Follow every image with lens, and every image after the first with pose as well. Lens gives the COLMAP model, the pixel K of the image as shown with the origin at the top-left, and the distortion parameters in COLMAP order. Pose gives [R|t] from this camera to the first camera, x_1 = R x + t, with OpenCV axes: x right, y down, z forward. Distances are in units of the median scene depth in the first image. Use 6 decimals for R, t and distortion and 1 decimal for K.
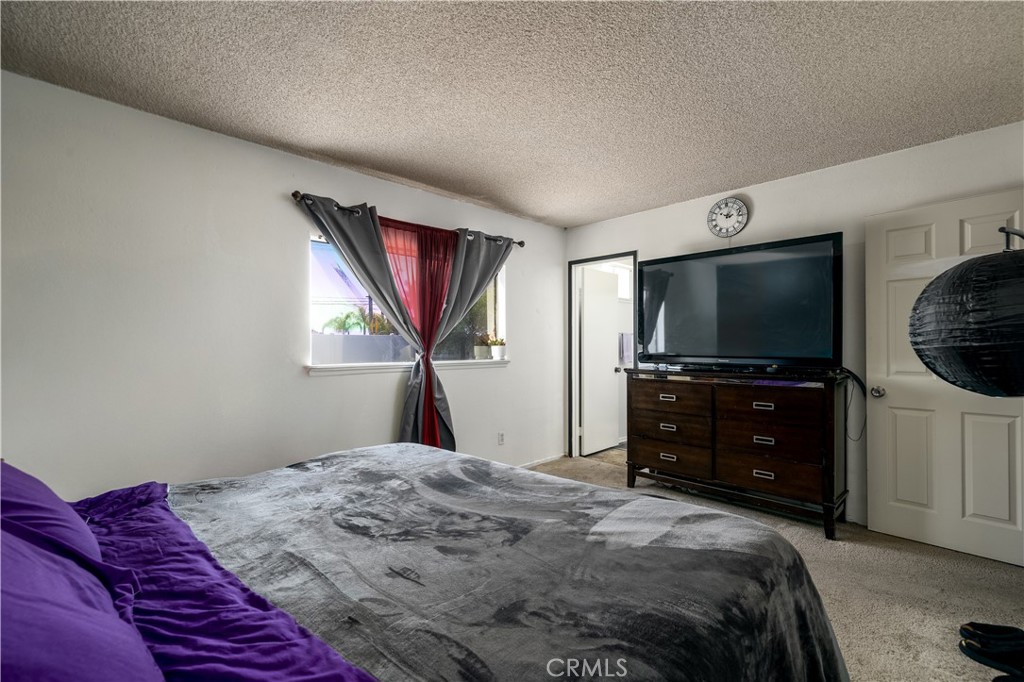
lens RADIAL K [[441.2, 0, 515.4], [0, 441.2, 341.2], [0, 0, 1]] dist [0.002015, 0.000524]
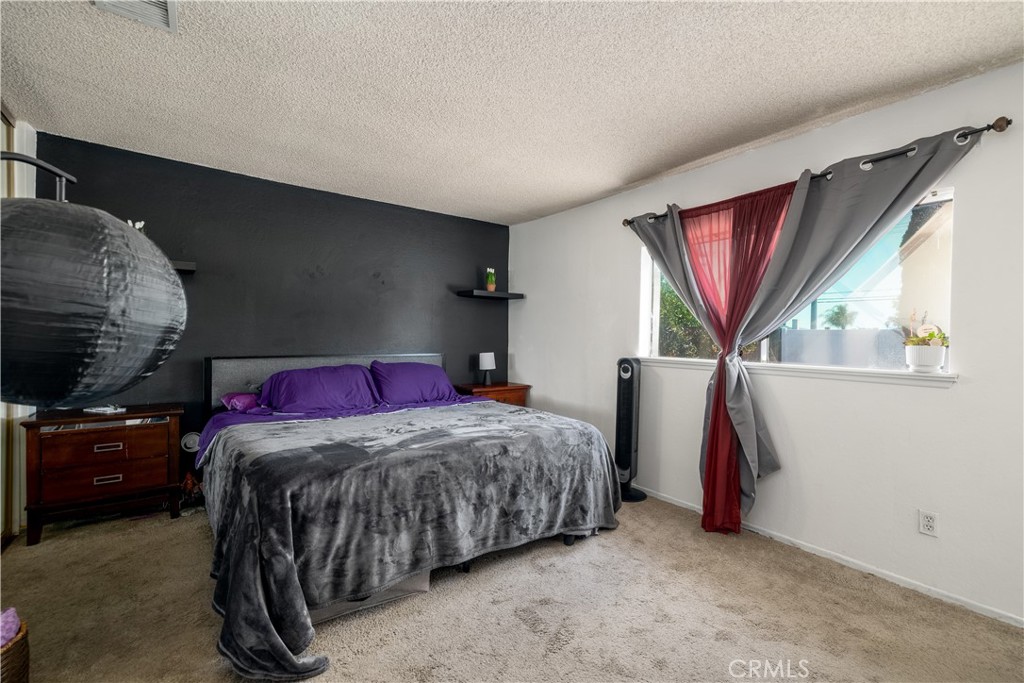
lens RADIAL K [[441.2, 0, 507.2], [0, 441.2, 339.8], [0, 0, 1]] dist [0.002015, 0.000524]
pose [[-0.139382, -0.002073, -0.990237, 0.673778], [-0.007281, 0.999973, -0.001069, 0.008495], [0.990212, 0.007061, -0.139393, 0.699480]]
